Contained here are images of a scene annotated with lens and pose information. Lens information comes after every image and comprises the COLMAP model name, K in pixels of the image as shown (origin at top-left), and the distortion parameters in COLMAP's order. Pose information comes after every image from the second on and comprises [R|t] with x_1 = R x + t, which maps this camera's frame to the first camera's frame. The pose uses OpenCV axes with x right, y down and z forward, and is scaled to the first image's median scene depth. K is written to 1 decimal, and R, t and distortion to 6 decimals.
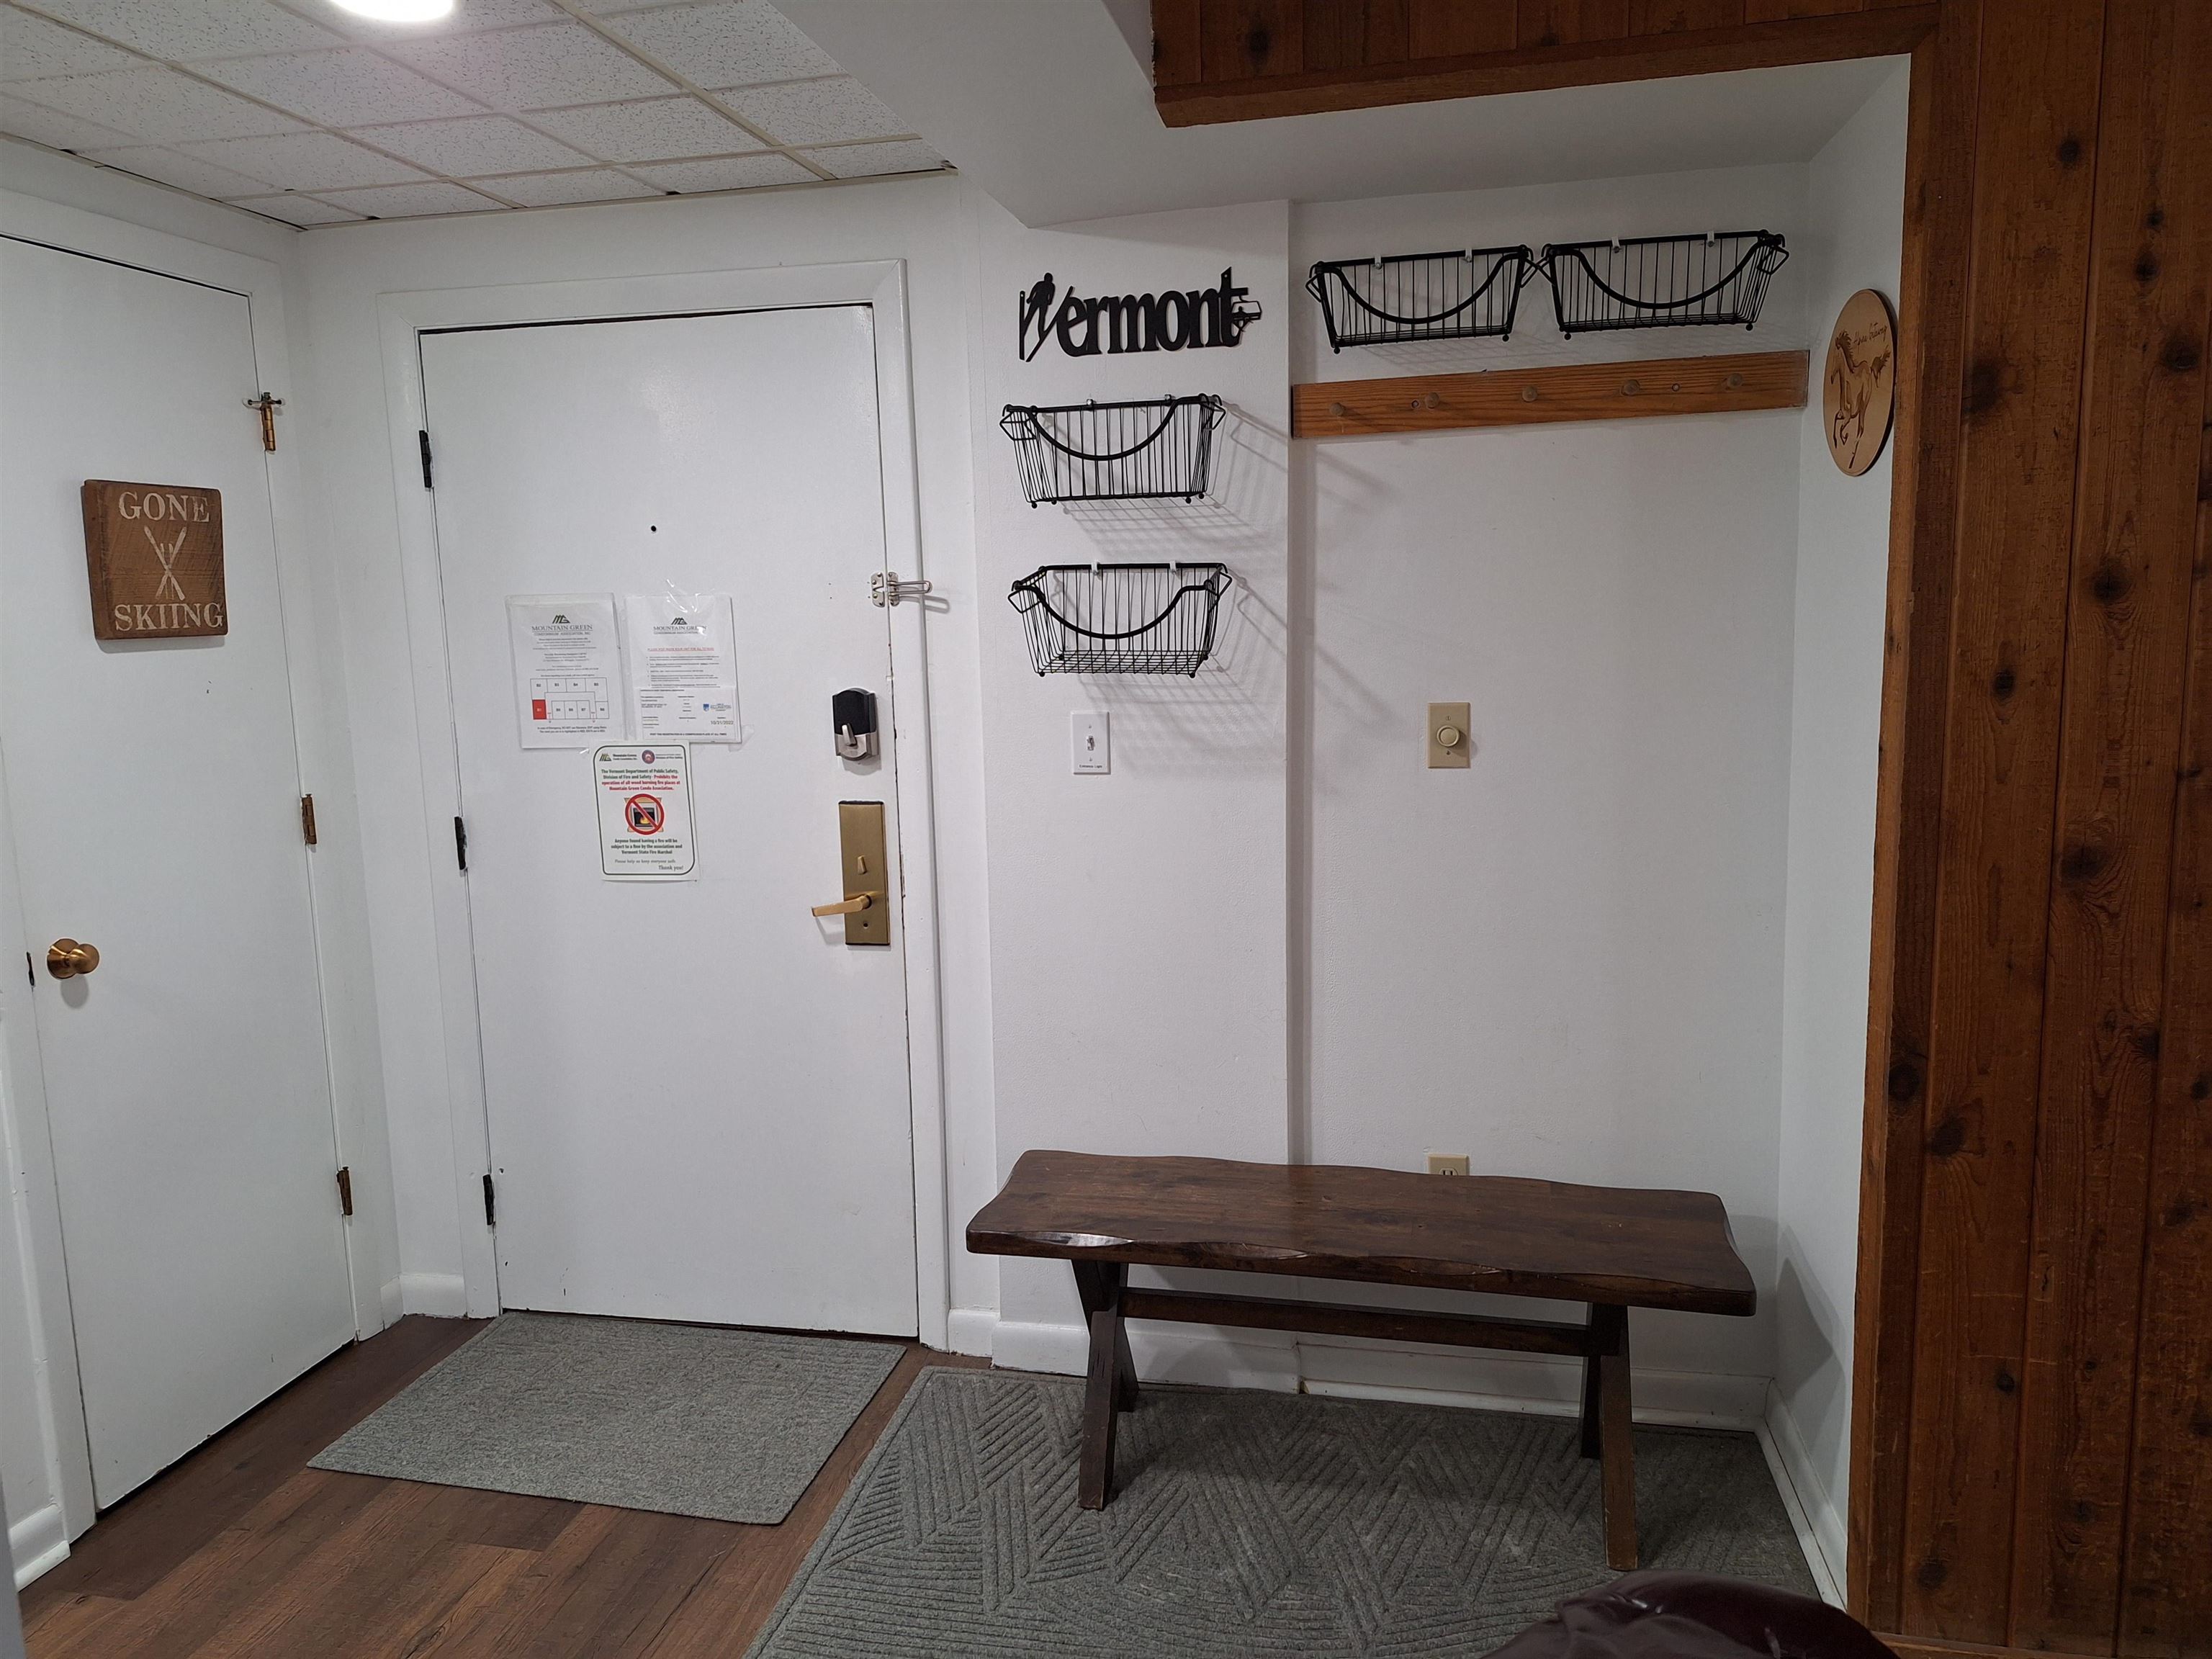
lens RADIAL K [[1515.3, 0, 1127.0], [0, 1515.3, 804.6], [0, 0, 1]] dist [0.094370, -0.089474]
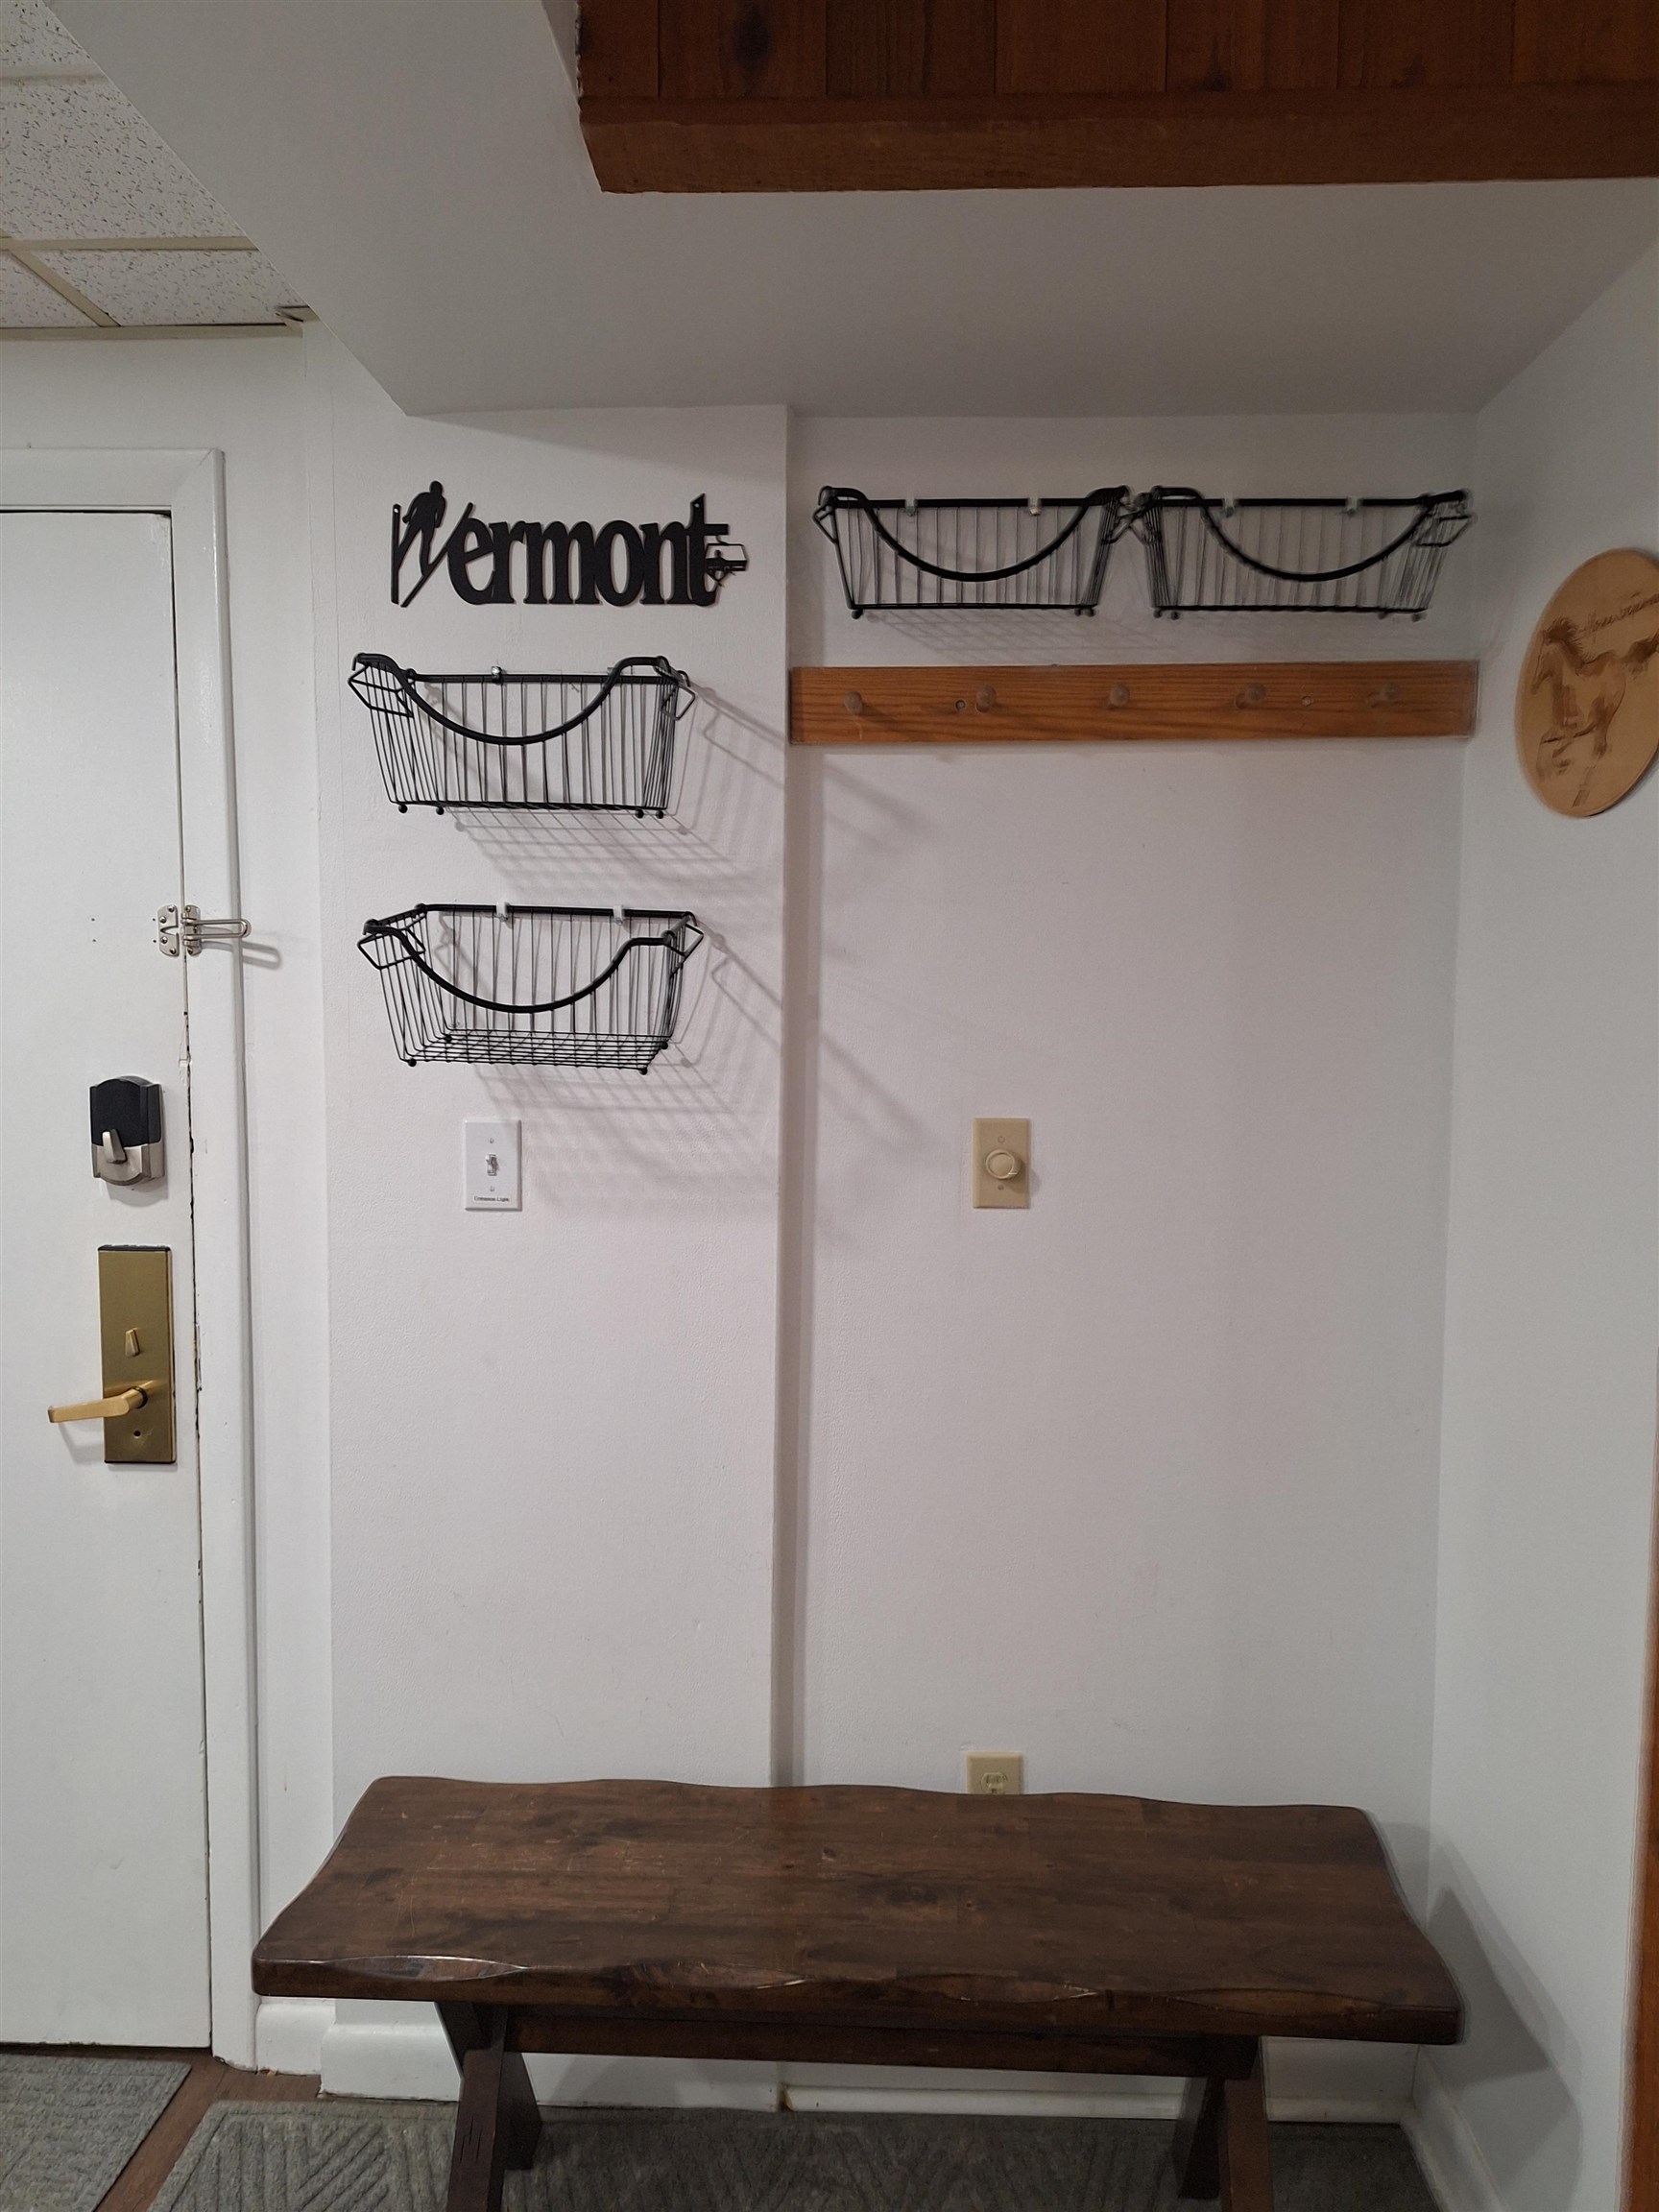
lens RADIAL K [[1644.5, 0, 909.2], [0, 1644.5, 1145.8], [0, 0, 1]] dist [0.114846, -0.130859]
pose [[0.981113, 0.016641, 0.192721, 0.017003], [-0.009038, 0.999148, -0.040264, -0.021703], [-0.193227, 0.037761, 0.980427, 0.238239]]
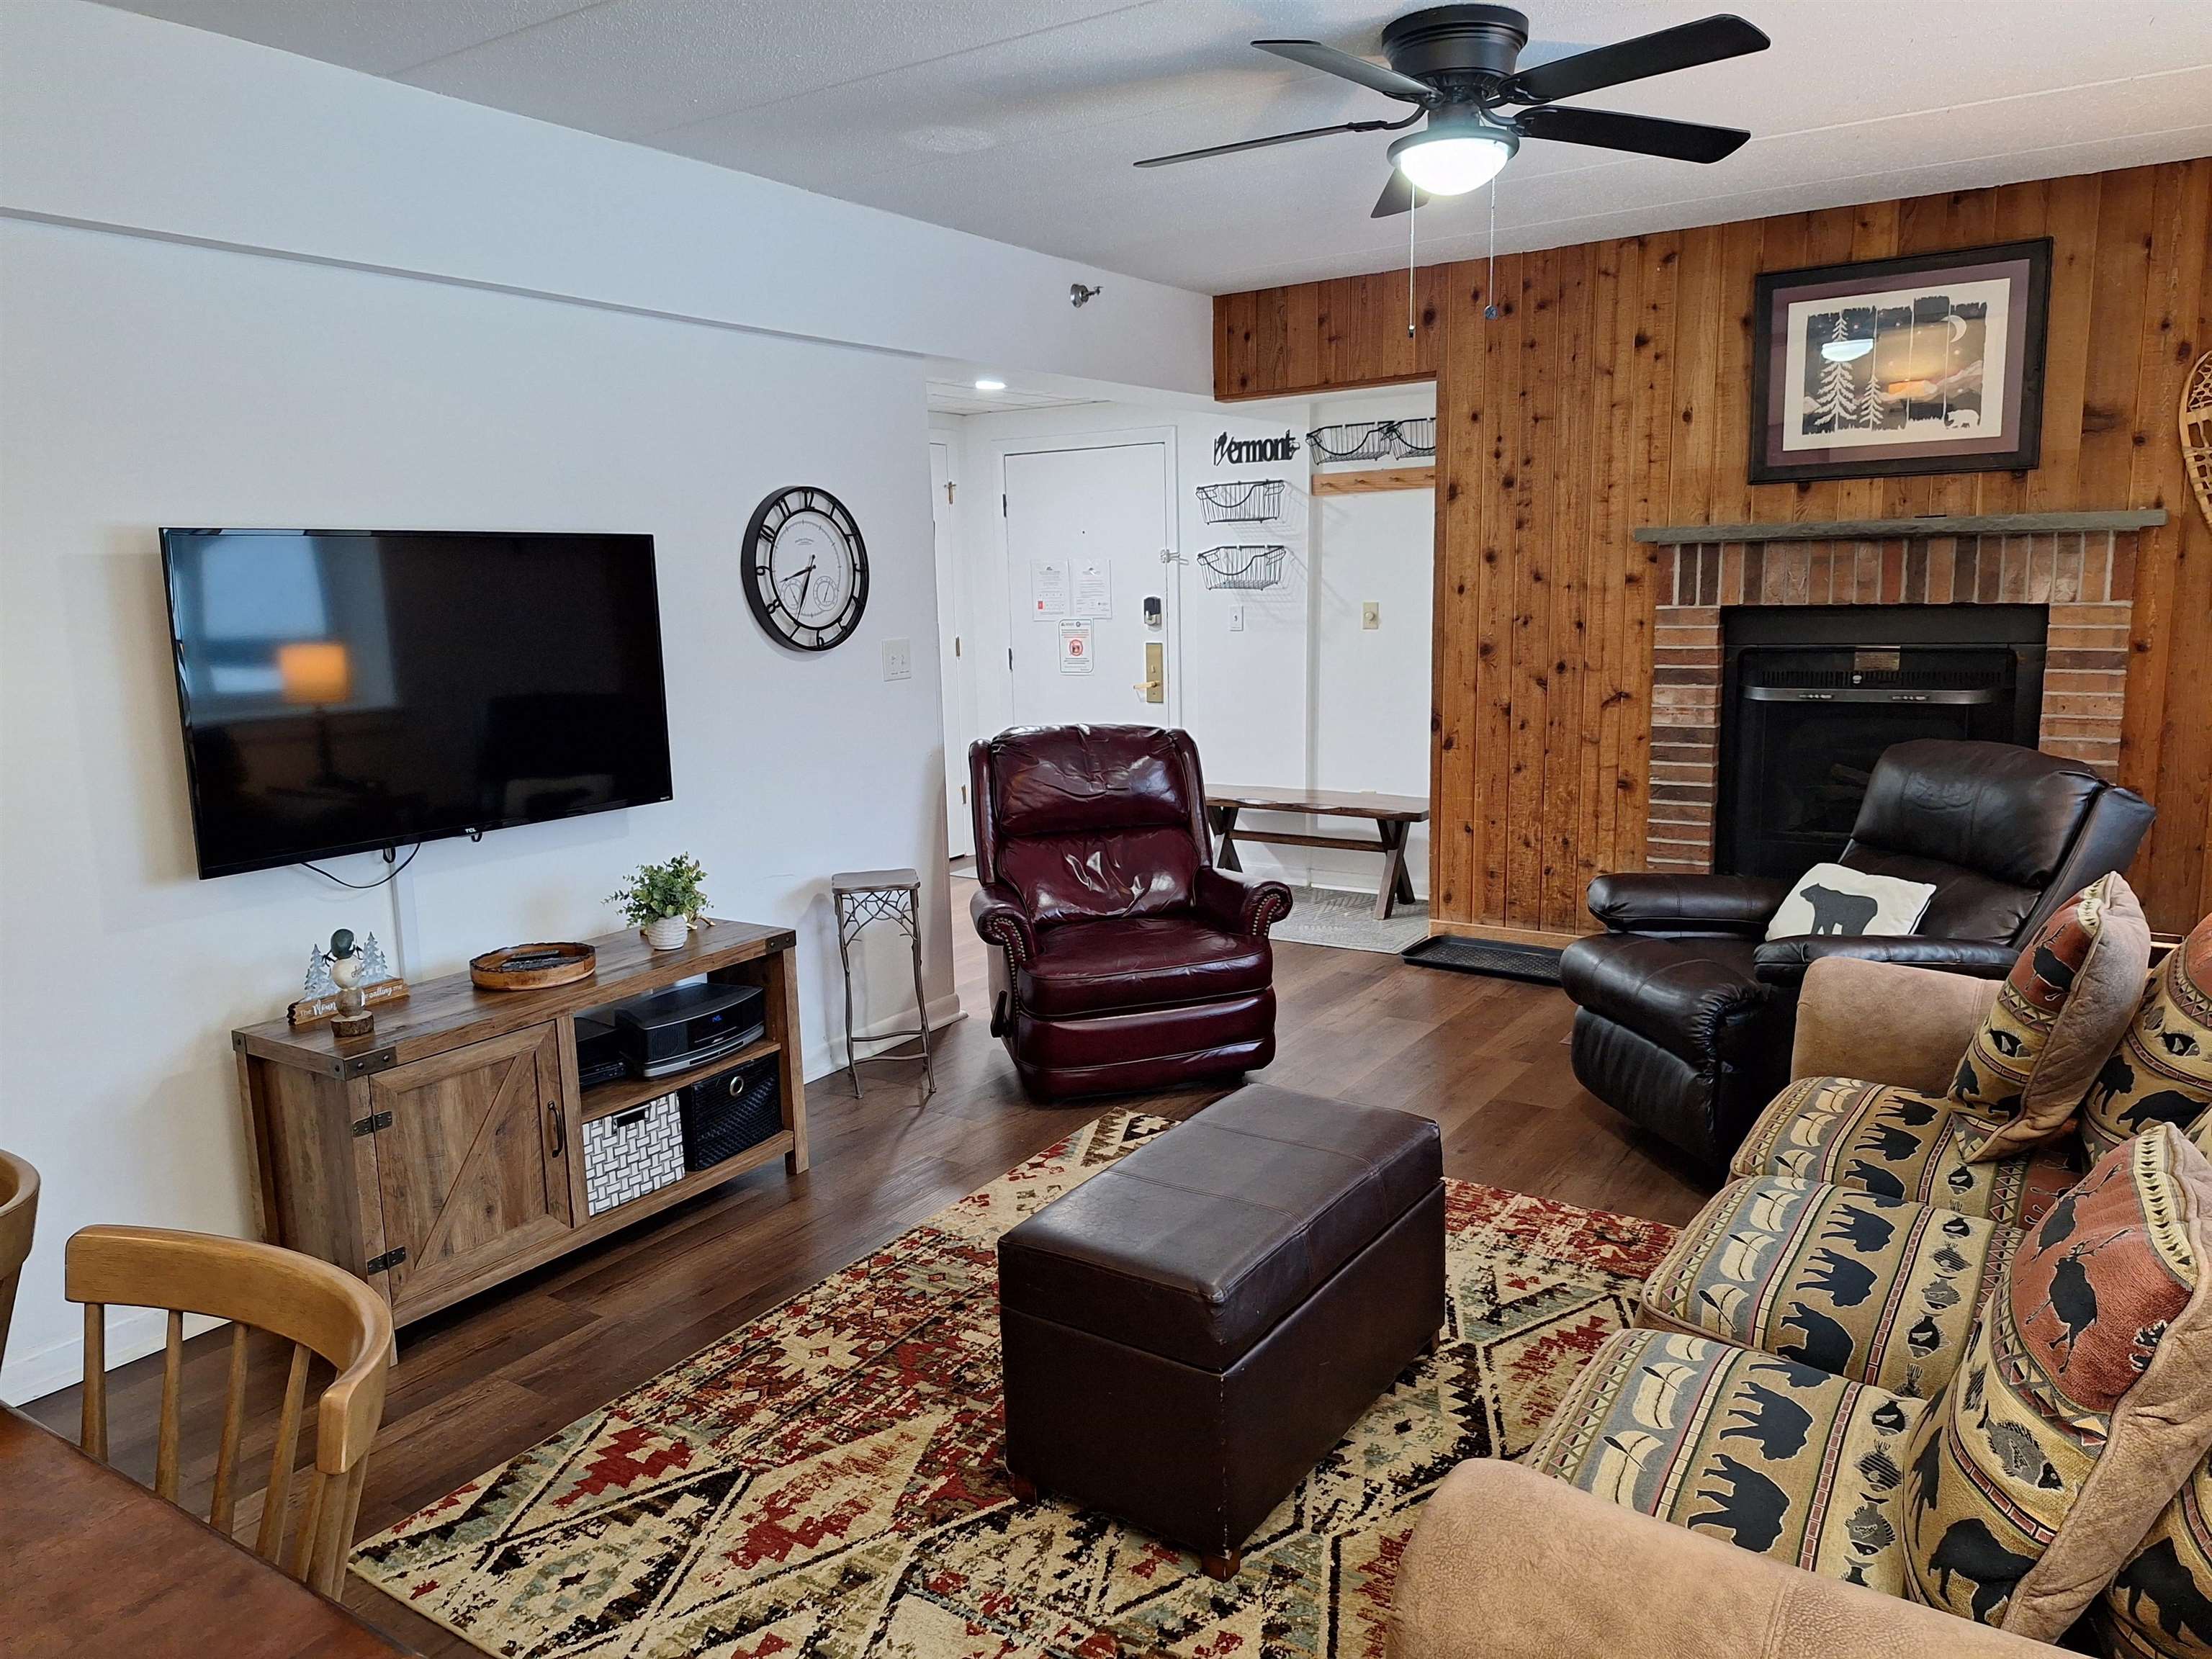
lens RADIAL K [[1536.5, 0, 1106.0], [0, 1536.5, 829.5], [0, 0, 1]] dist [0.091081, -0.107832]
pose [[0.928419, 0.064287, -0.365931, 0.760609], [-0.048718, 0.997477, 0.051633, 0.193844], [0.368327, -0.030110, 0.929209, -1.508633]]
